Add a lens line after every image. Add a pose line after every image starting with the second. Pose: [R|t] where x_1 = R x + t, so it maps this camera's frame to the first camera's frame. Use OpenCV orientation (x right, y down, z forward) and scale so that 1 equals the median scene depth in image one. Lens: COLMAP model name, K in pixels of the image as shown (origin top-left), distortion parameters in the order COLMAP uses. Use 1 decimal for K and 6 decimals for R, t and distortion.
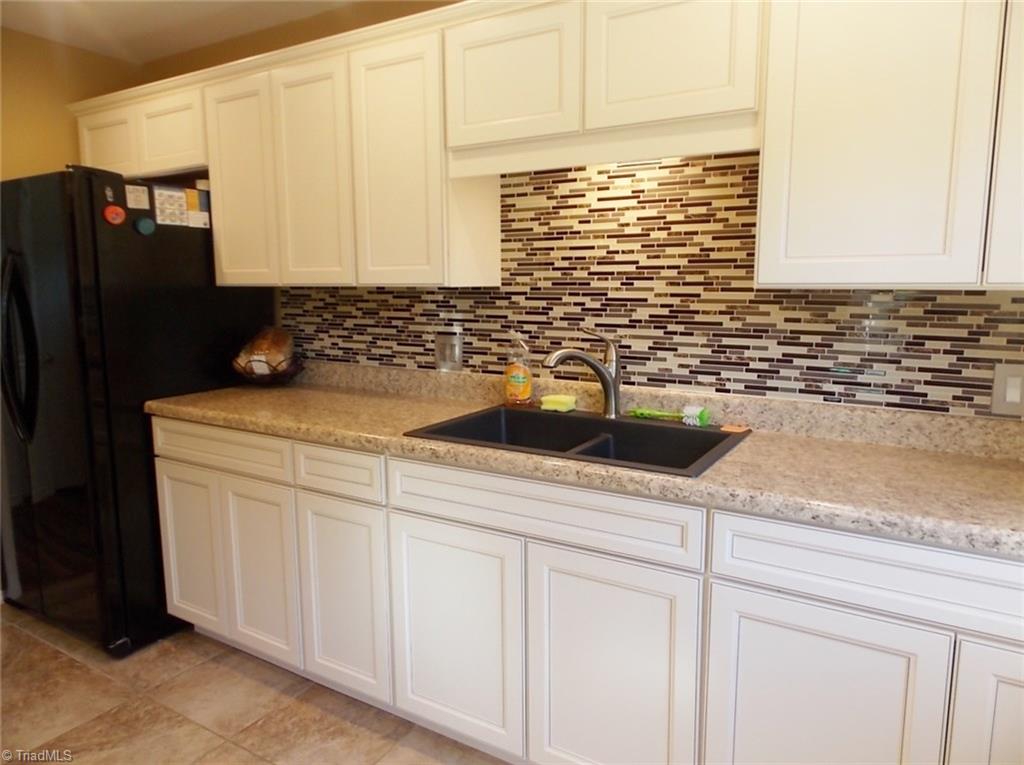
lens RADIAL K [[688.5, 0, 513.8], [0, 688.5, 390.1], [0, 0, 1]] dist [-0.077131, 0.000003]
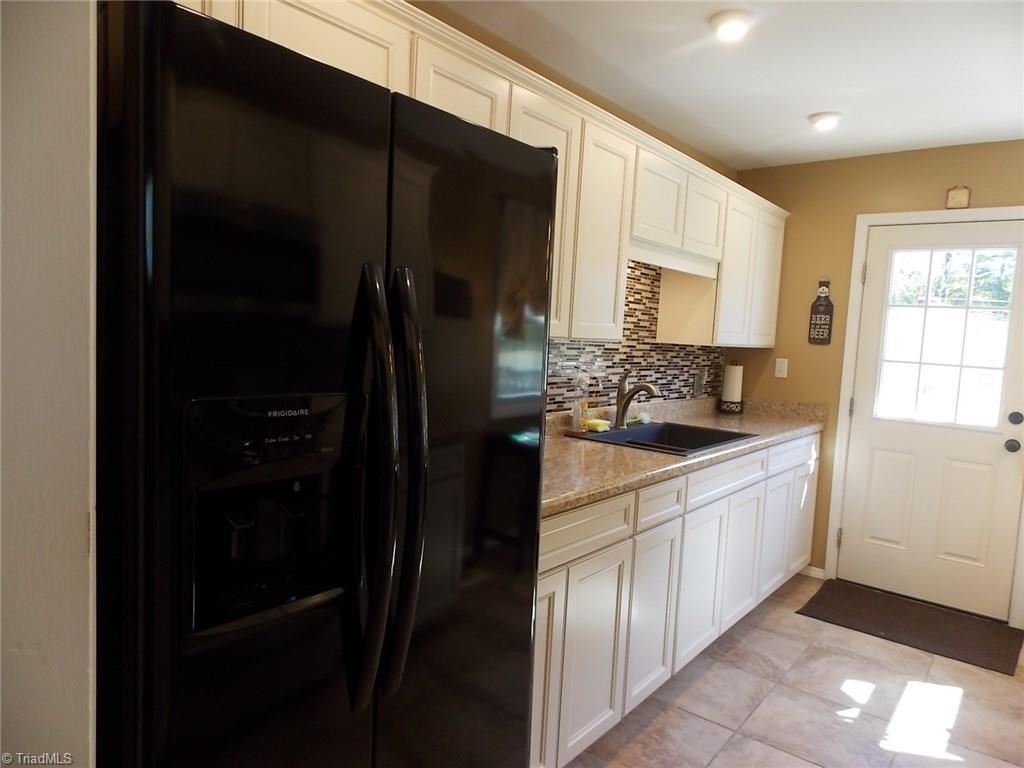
lens RADIAL K [[688.5, 0, 511.7], [0, 688.5, 378.8], [0, 0, 1]] dist [-0.077131, 0.000003]
pose [[0.135168, -0.051090, 0.989505, -1.439642], [0.113104, 0.992937, 0.035817, -0.154864], [-0.984346, 0.107076, 0.139992, 1.071131]]
